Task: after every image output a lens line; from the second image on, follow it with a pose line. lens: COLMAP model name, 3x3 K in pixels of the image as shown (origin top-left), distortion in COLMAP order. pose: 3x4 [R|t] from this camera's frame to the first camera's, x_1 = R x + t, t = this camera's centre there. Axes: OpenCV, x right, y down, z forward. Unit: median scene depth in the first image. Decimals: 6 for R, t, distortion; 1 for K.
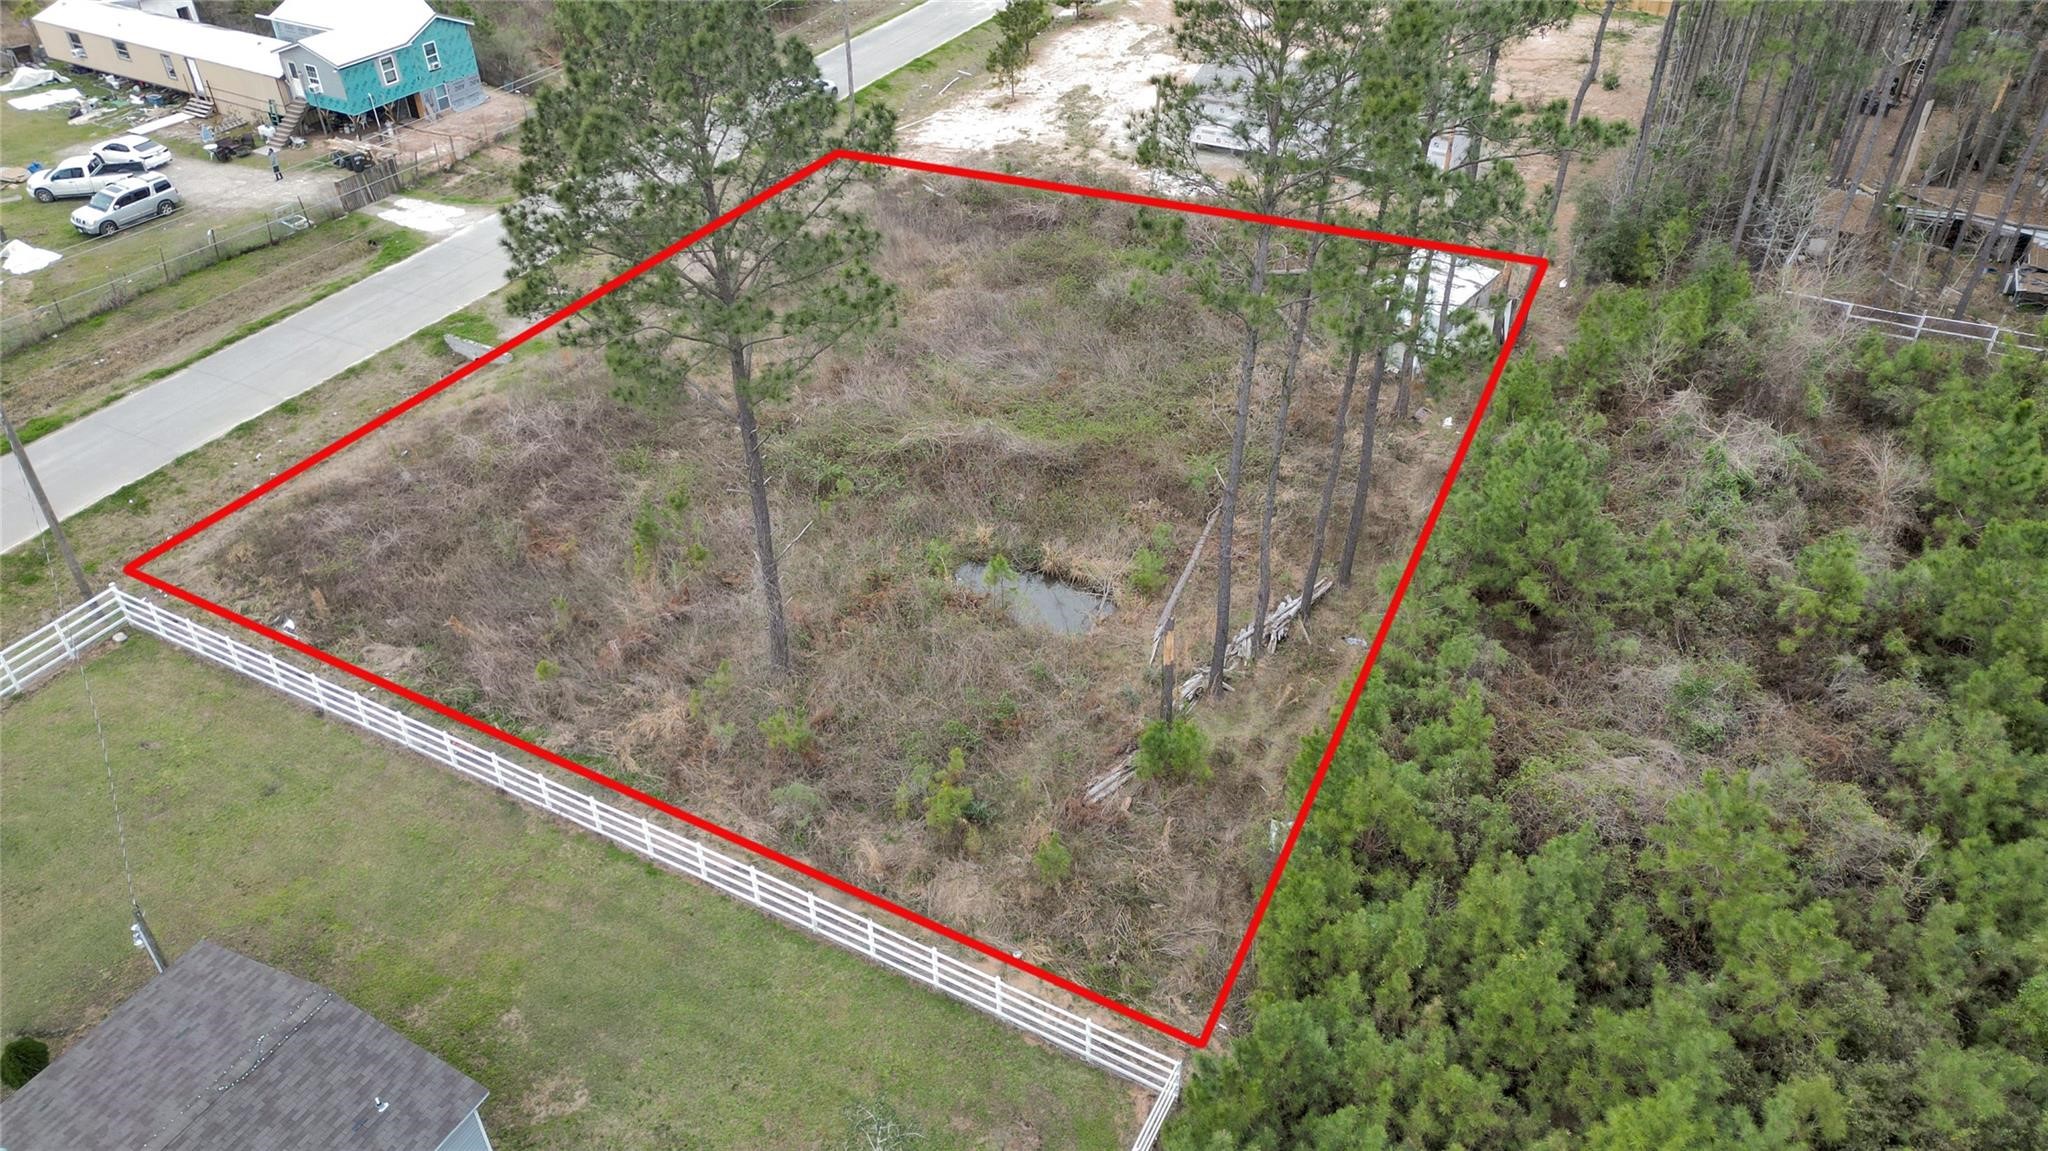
lens RADIAL K [[1396.3, 0, 1028.6], [0, 1396.3, 533.9], [0, 0, 1]] dist [0.071580, -0.059738]
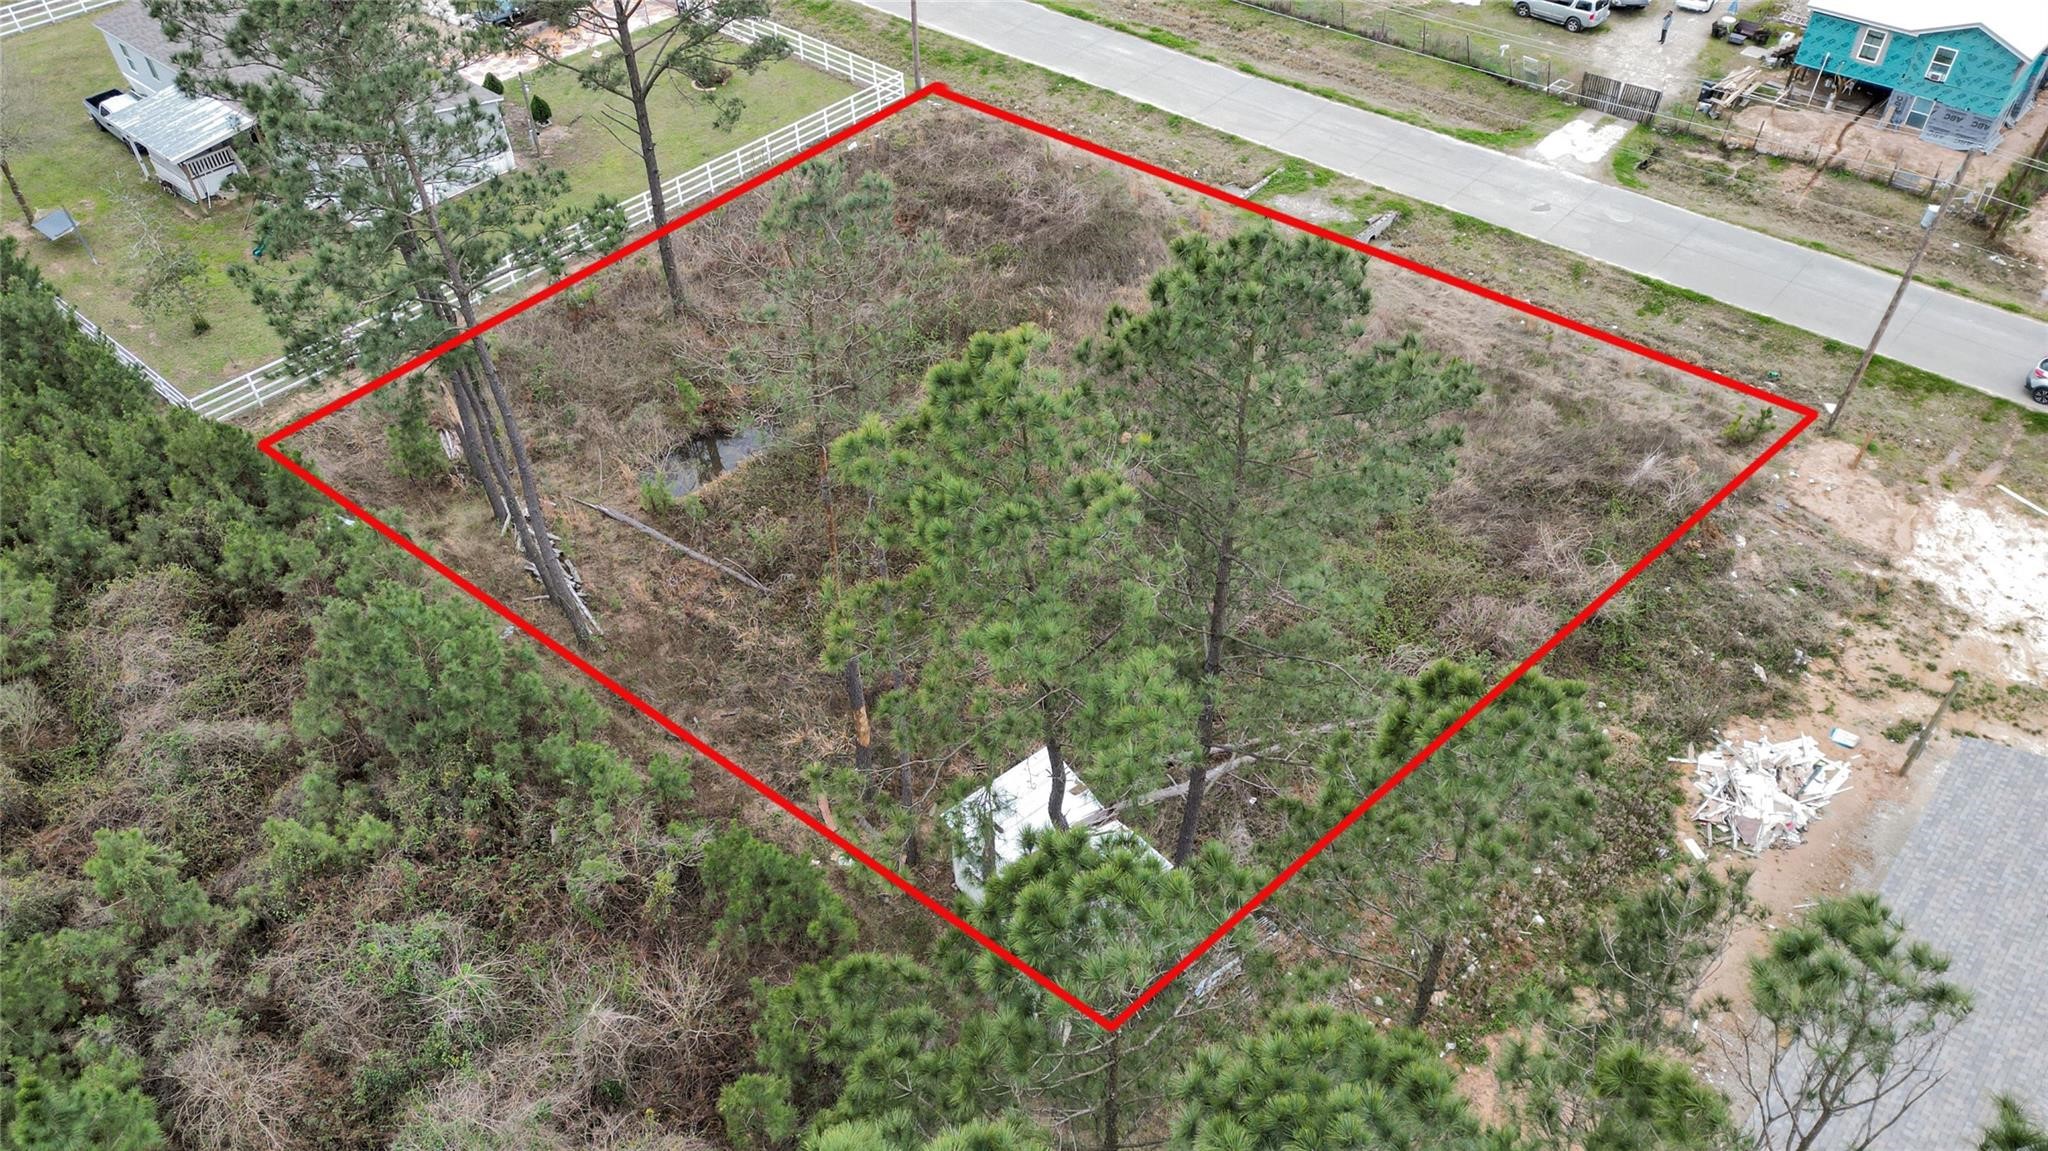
lens RADIAL K [[1459.2, 0, 1058.8], [0, 1459.2, 577.4], [0, 0, 1]] dist [0.063127, -0.055231]
pose [[-0.222227, 0.676140, -0.702459, 0.629979], [-0.557077, 0.503239, 0.660618, -0.632213], [0.800176, 0.538131, 0.264829, 0.733428]]
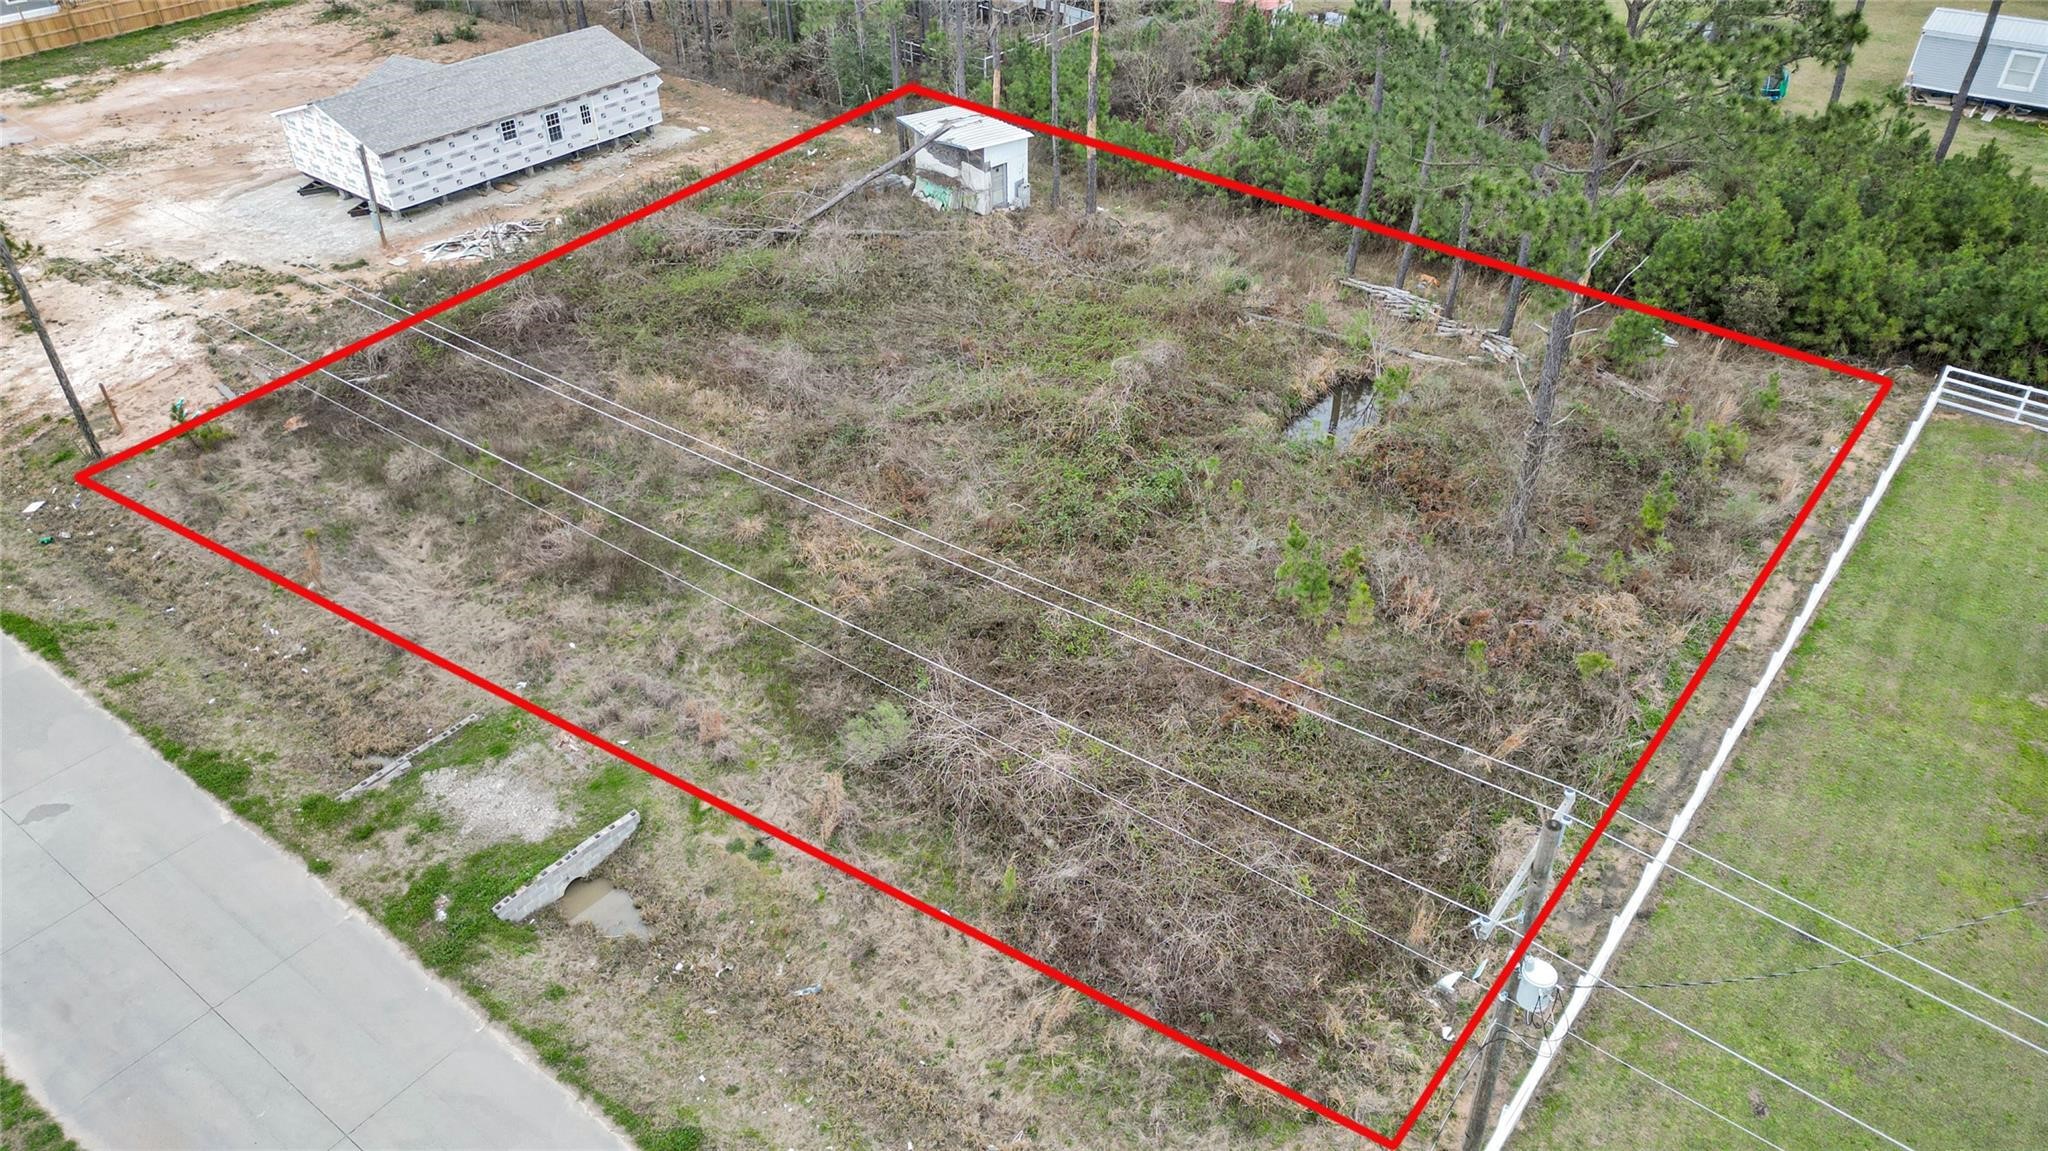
lens RADIAL K [[1414.3, 0, 1001.7], [0, 1414.3, 572.1], [0, 0, 1]] dist [0.028702, -0.002998]
pose [[0.190308, -0.575254, 0.795529, -0.707072], [0.573845, 0.722670, 0.385292, -0.316995], [-0.796546, 0.383186, 0.467636, 0.580636]]
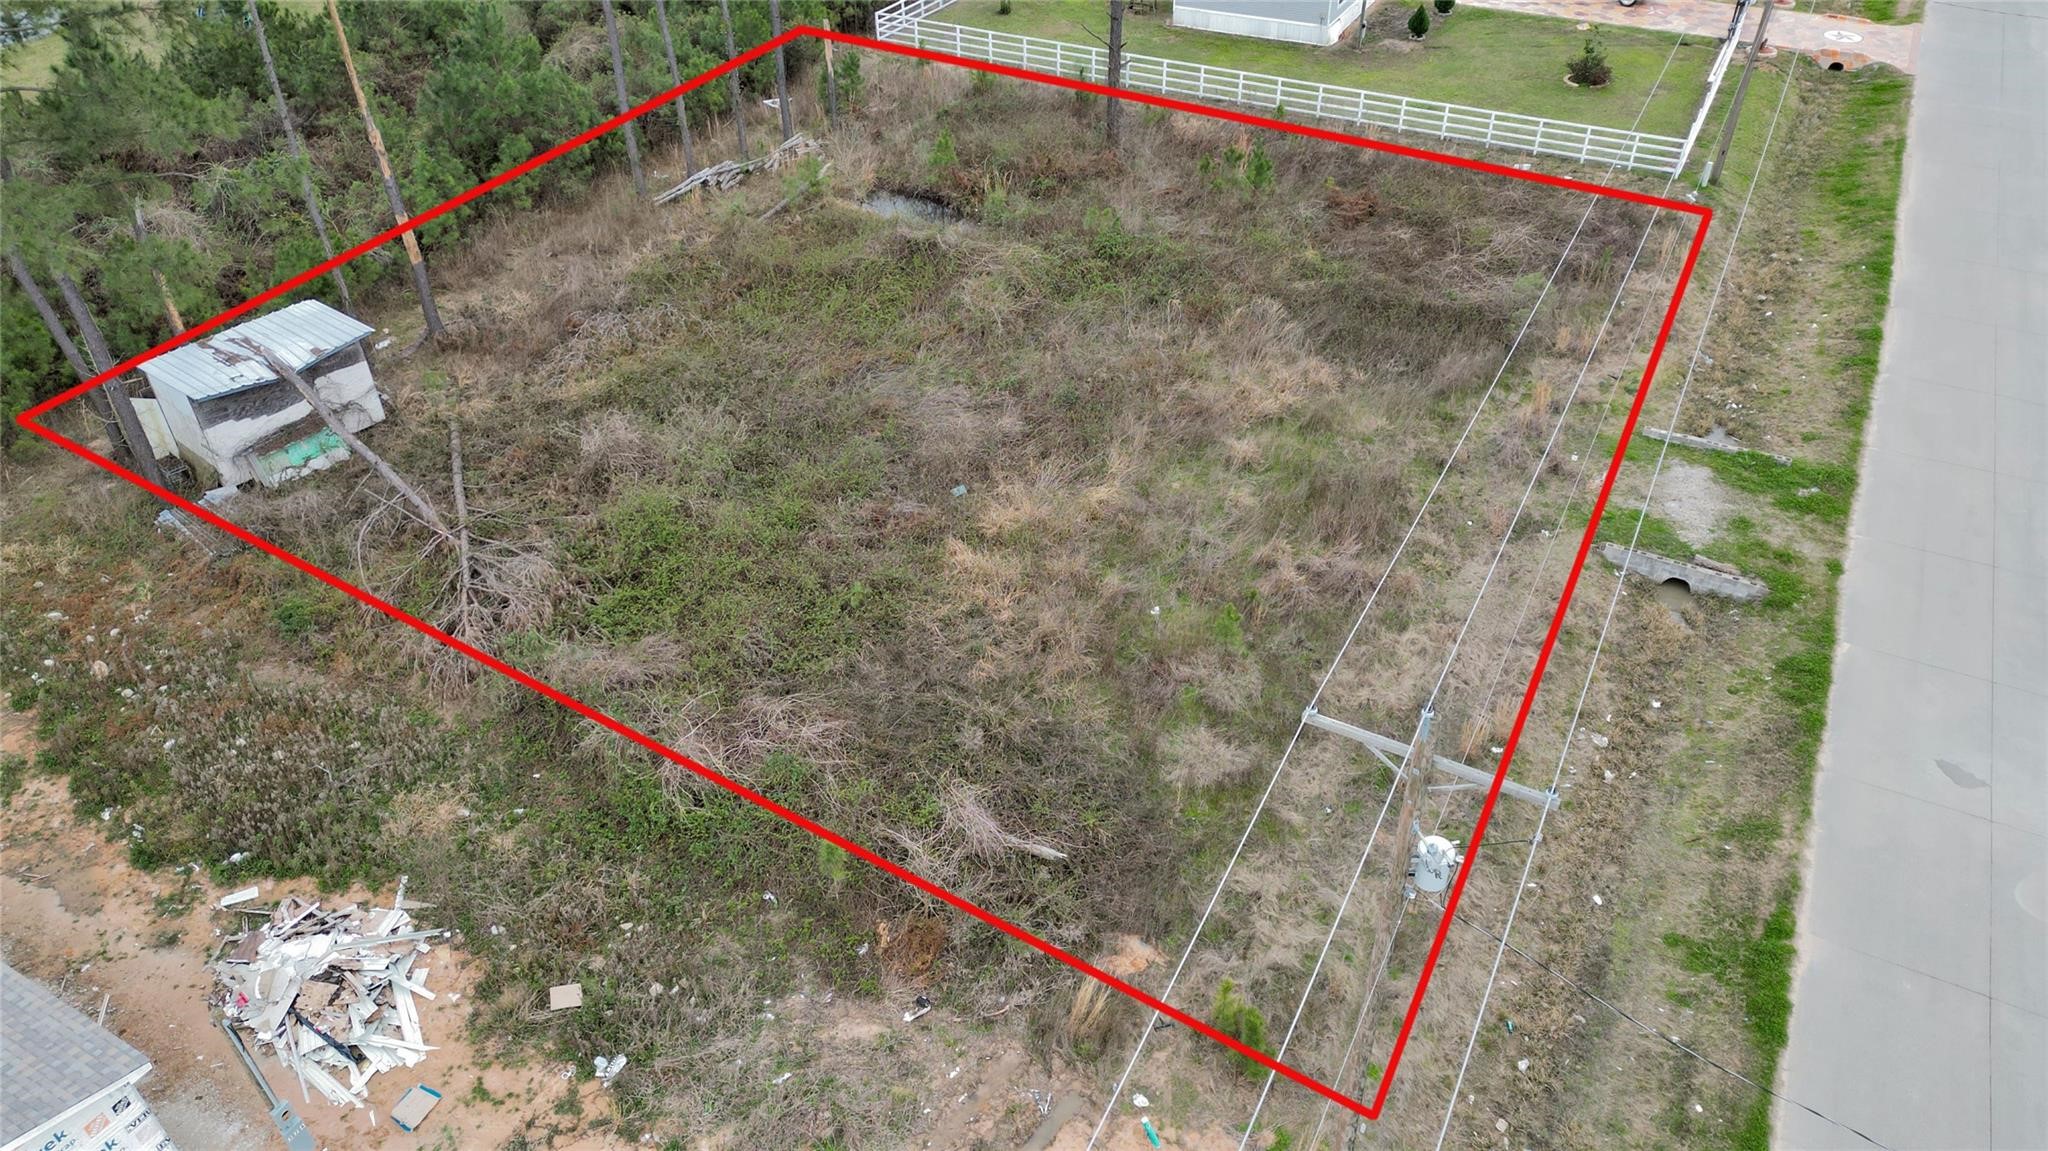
lens RADIAL K [[1479.9, 0, 998.8], [0, 1479.9, 579.4], [0, 0, 1]] dist [0.035554, -0.008939]
pose [[-0.999109, 0.002767, 0.042117, -0.088966], [0.041070, 0.293851, 0.954969, -0.773867], [-0.009734, 0.955847, -0.293702, 1.249404]]
